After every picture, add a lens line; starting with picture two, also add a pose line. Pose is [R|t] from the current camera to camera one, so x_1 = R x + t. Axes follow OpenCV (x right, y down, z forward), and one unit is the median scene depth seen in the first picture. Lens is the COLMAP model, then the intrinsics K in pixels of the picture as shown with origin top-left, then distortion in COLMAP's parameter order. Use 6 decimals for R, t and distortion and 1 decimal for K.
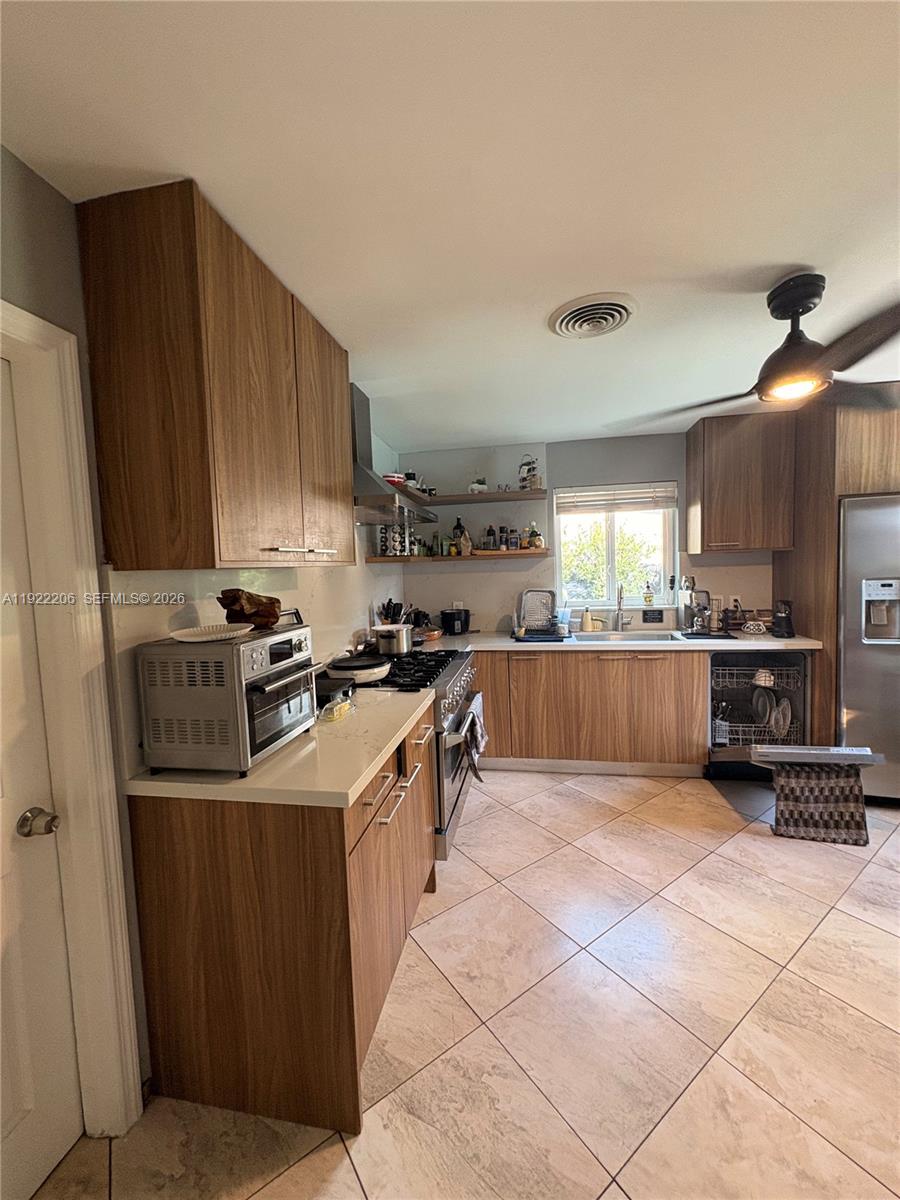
lens RADIAL K [[476.5, 0, 449.4], [0, 476.5, 599.9], [0, 0, 1]] dist [0.000449, 0.000025]
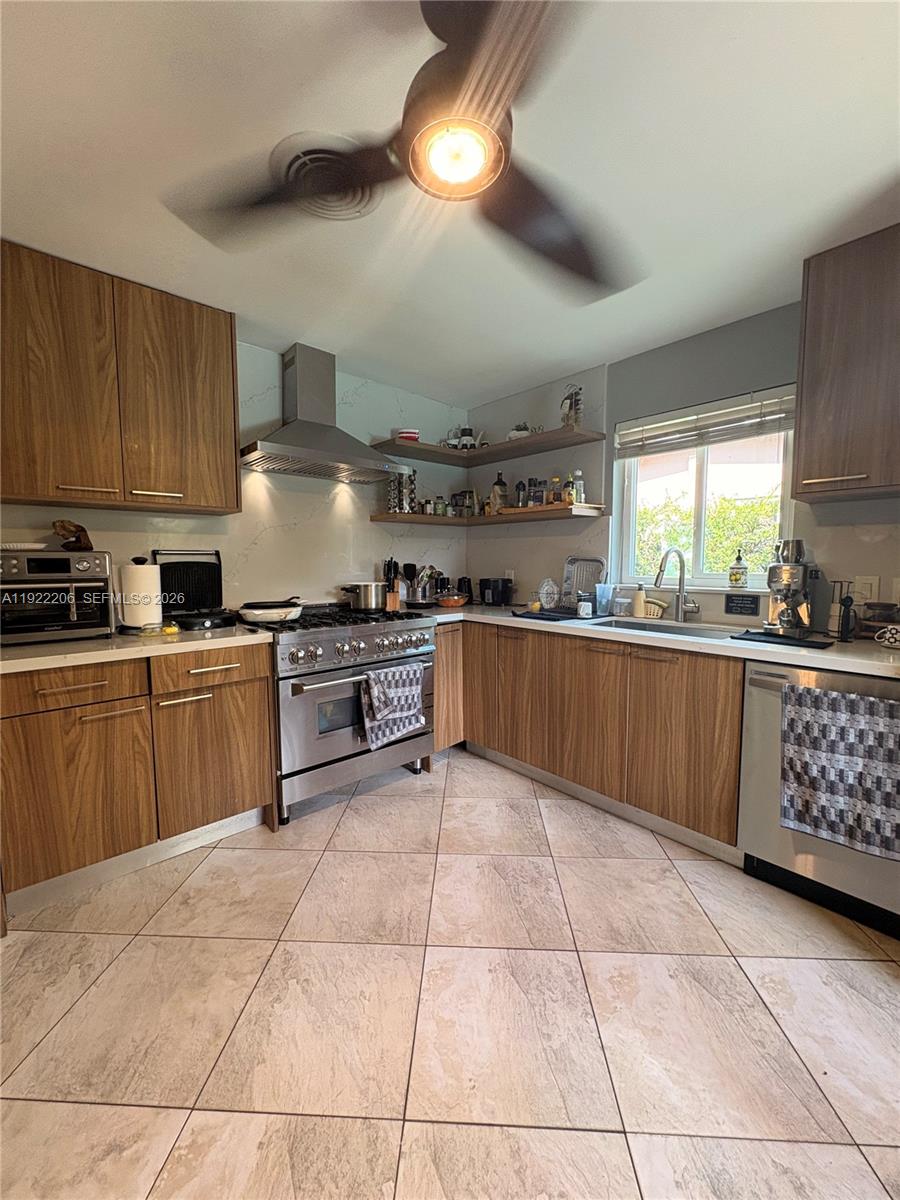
lens RADIAL K [[476.5, 0, 453.1], [0, 476.5, 599.7], [0, 0, 1]] dist [0.000449, 0.000025]
pose [[0.788214, 0.086362, -0.609311, 0.567743], [-0.070668, 0.996257, 0.049789, 0.025816], [0.611330, 0.003814, 0.791366, 0.283256]]
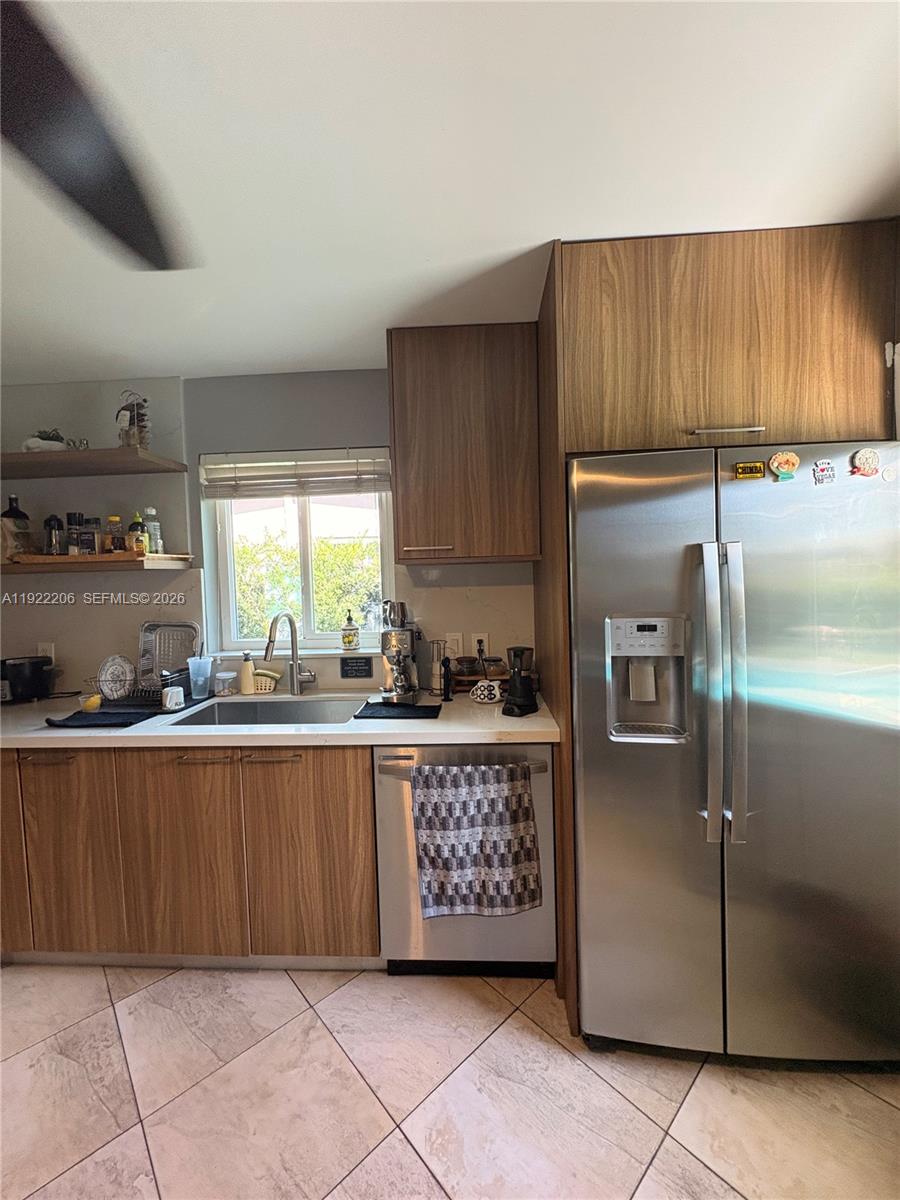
lens RADIAL K [[476.5, 0, 450.2], [0, 476.5, 599.8], [0, 0, 1]] dist [0.000449, 0.000025]
pose [[0.992401, 0.002817, 0.123016, 0.523011], [0.001113, 0.999491, -0.031874, -0.036077], [-0.123043, 0.031769, 0.991893, 0.420789]]
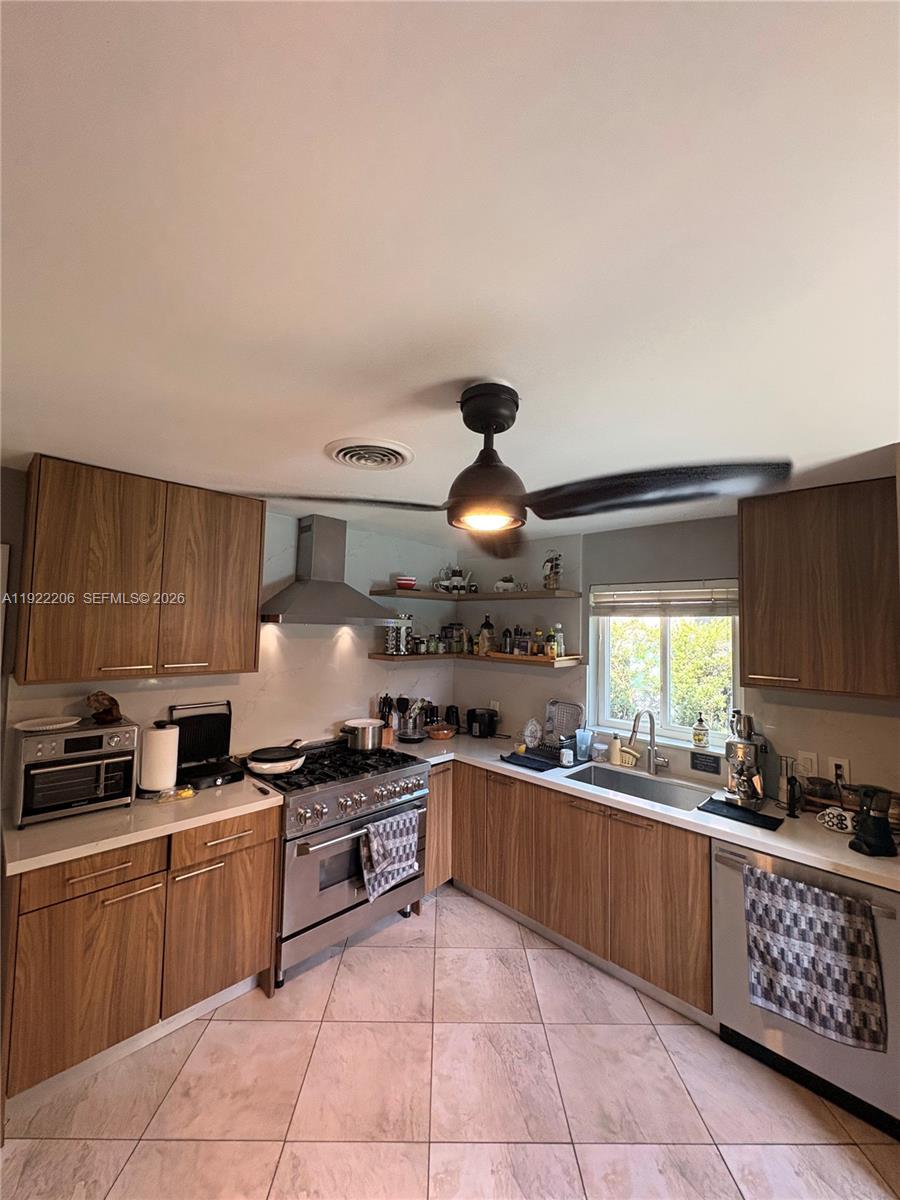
lens RADIAL K [[476.5, 0, 452.4], [0, 476.5, 599.5], [0, 0, 1]] dist [0.000449, 0.000025]
pose [[0.822403, 0.024175, -0.568391, 0.573769], [-0.091546, 0.991700, -0.090277, -0.123539], [0.561491, 0.126278, 0.817791, 0.180041]]
